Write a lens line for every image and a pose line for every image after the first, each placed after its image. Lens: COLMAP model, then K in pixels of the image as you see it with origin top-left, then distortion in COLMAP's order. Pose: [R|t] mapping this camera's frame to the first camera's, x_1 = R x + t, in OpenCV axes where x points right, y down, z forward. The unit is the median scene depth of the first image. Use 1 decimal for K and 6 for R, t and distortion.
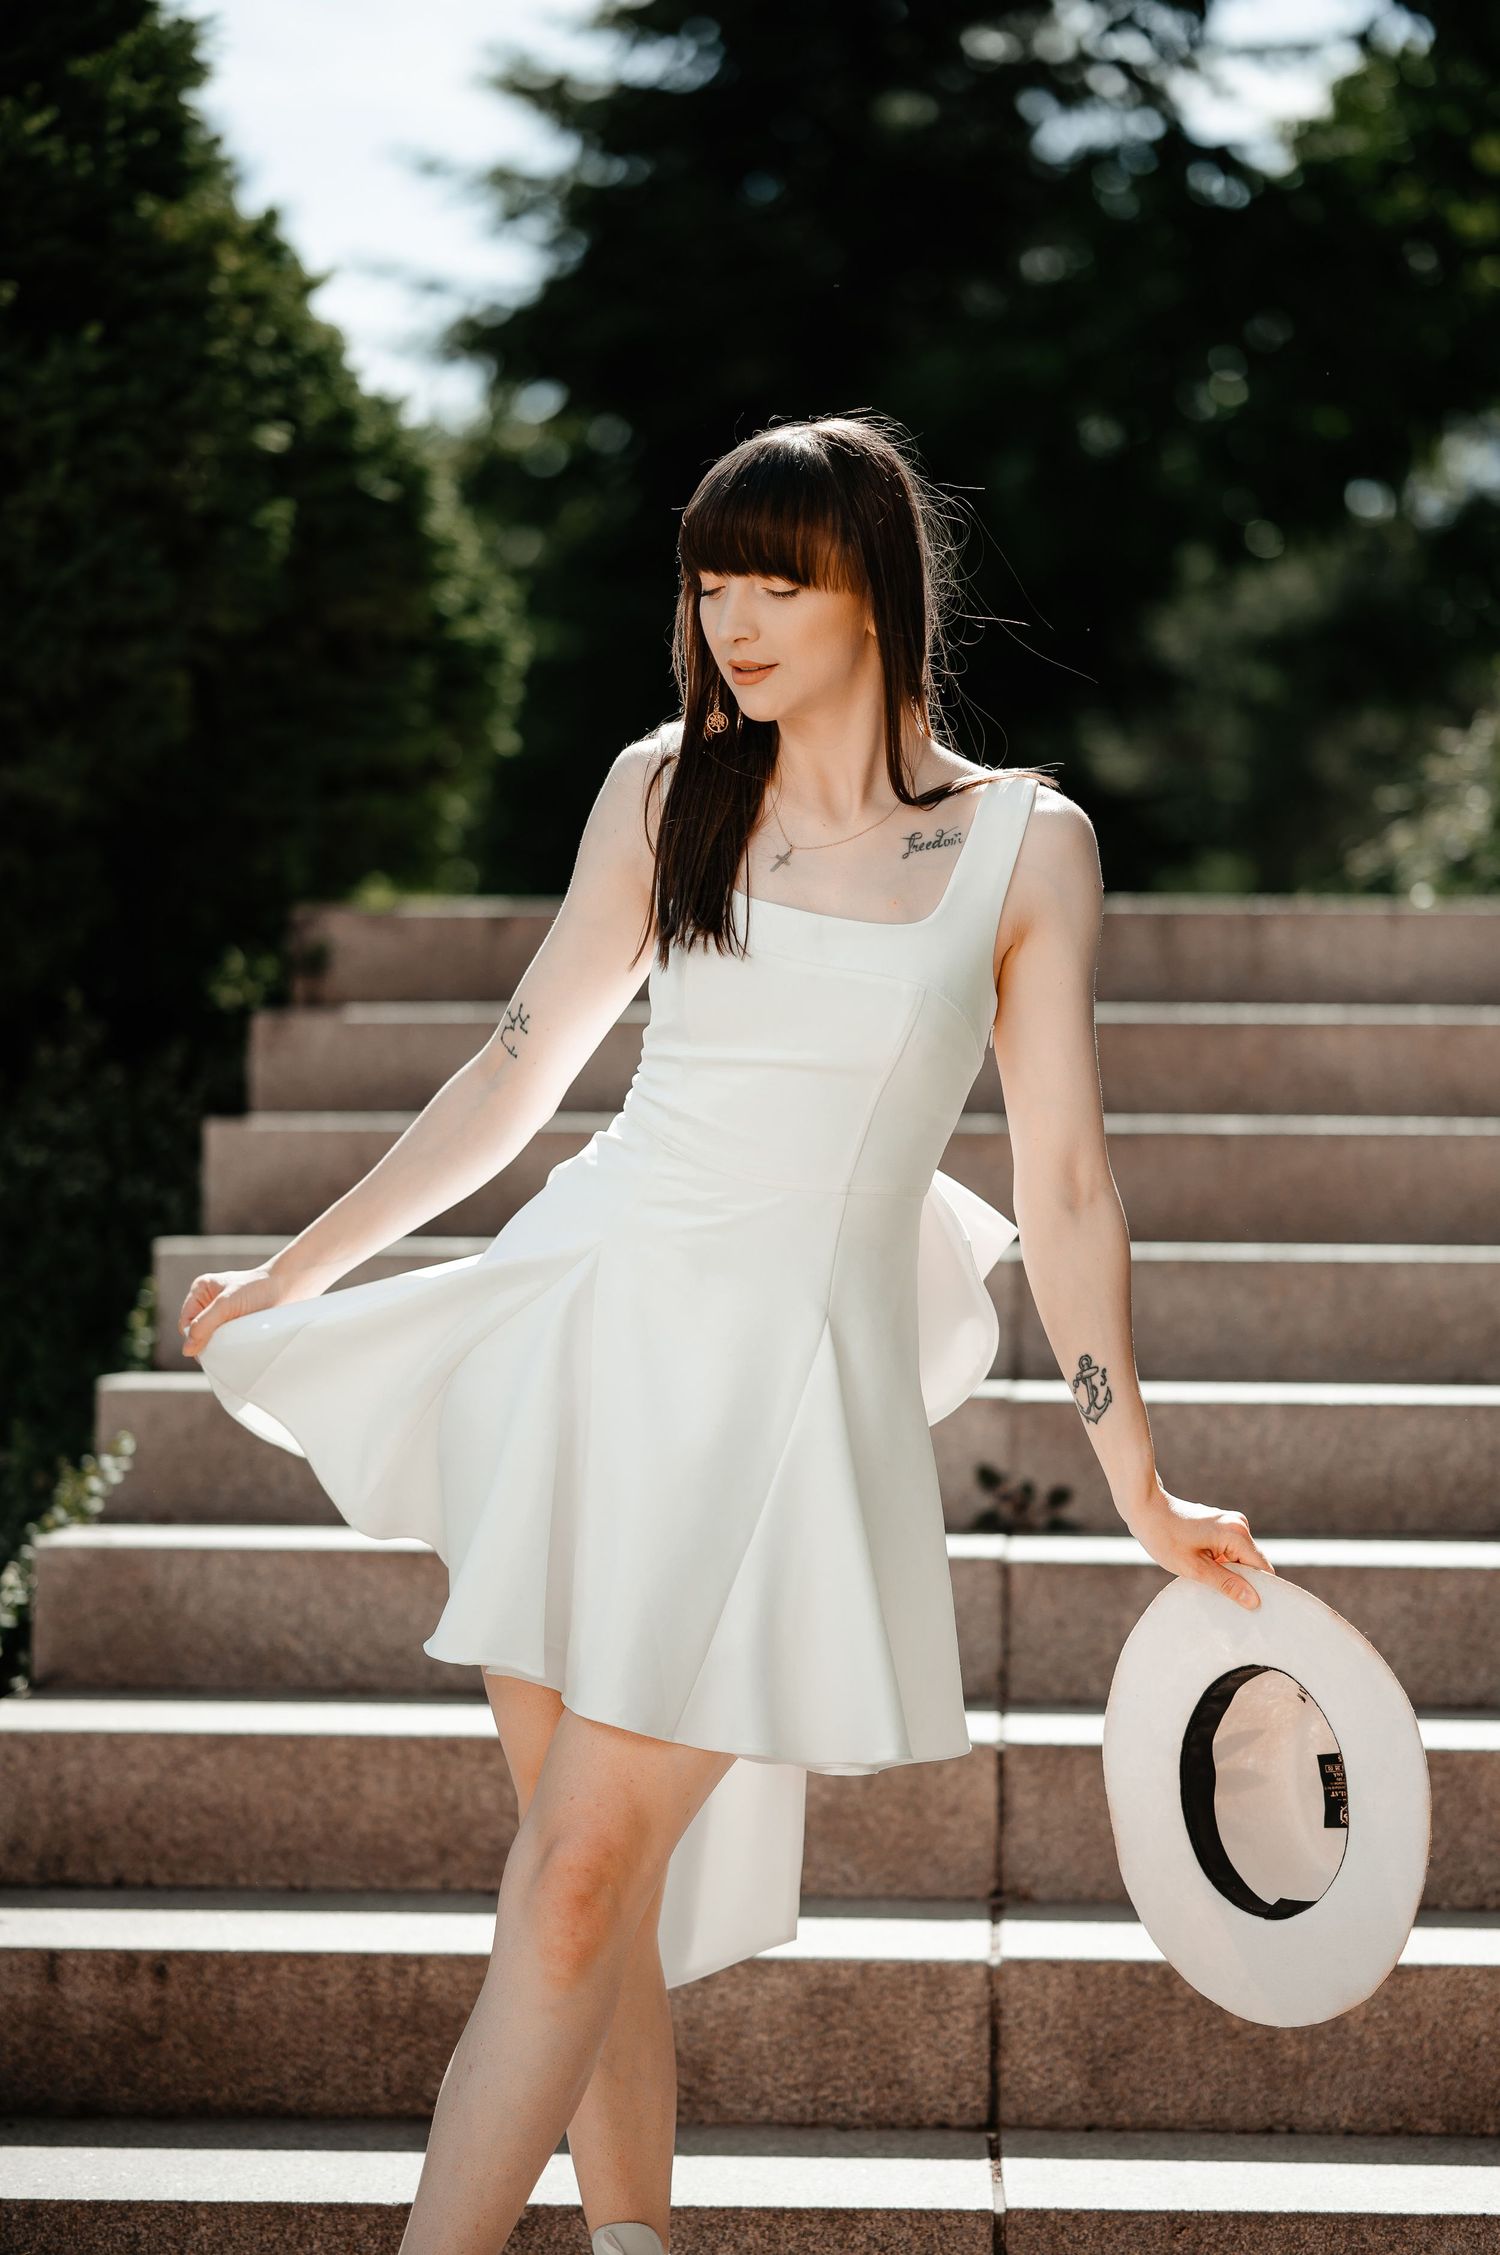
lens RADIAL K [[5253.0, 0, 712.4], [0, 5253.0, 1123.6], [0, 0, 1]] dist [0.115266, -1.014029]
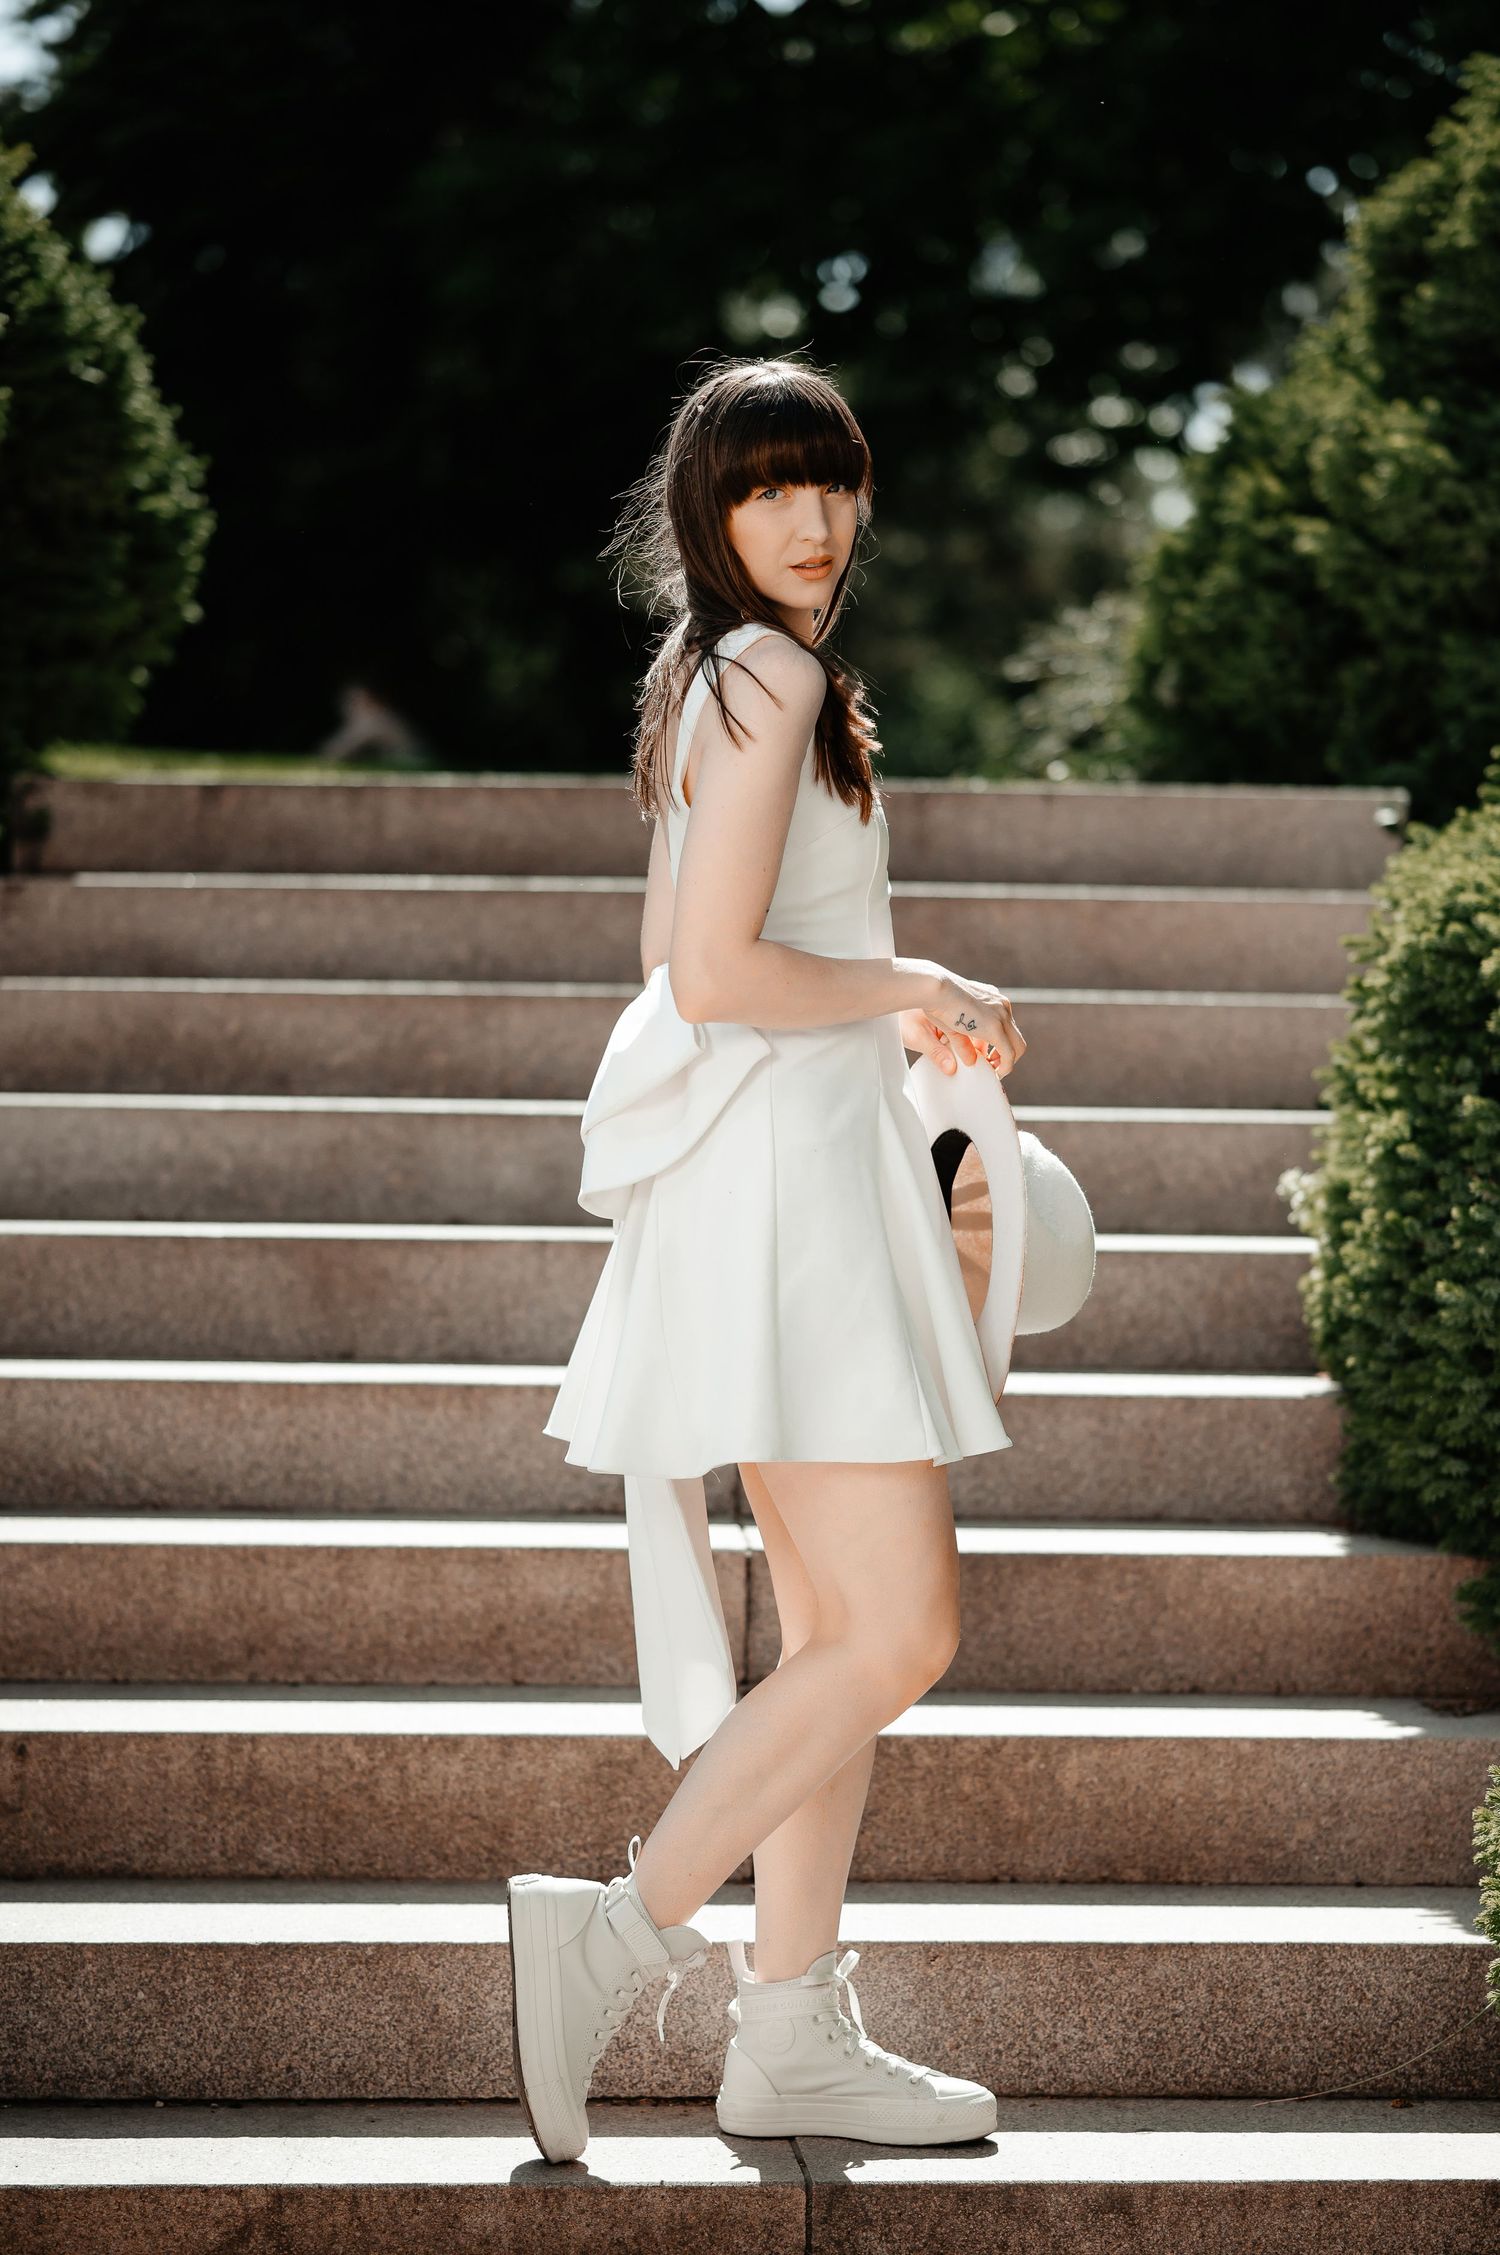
lens RADIAL K [[5479.2, 0, 752.2], [0, 5479.2, 1173.3], [0, 0, 1]] dist [0.090512, -1.125500]
pose [[0.995036, 0.004781, 0.099401, -0.066349], [-0.008852, 0.999138, 0.040562, -0.011907], [-0.099121, -0.041240, 0.994220, -0.180826]]
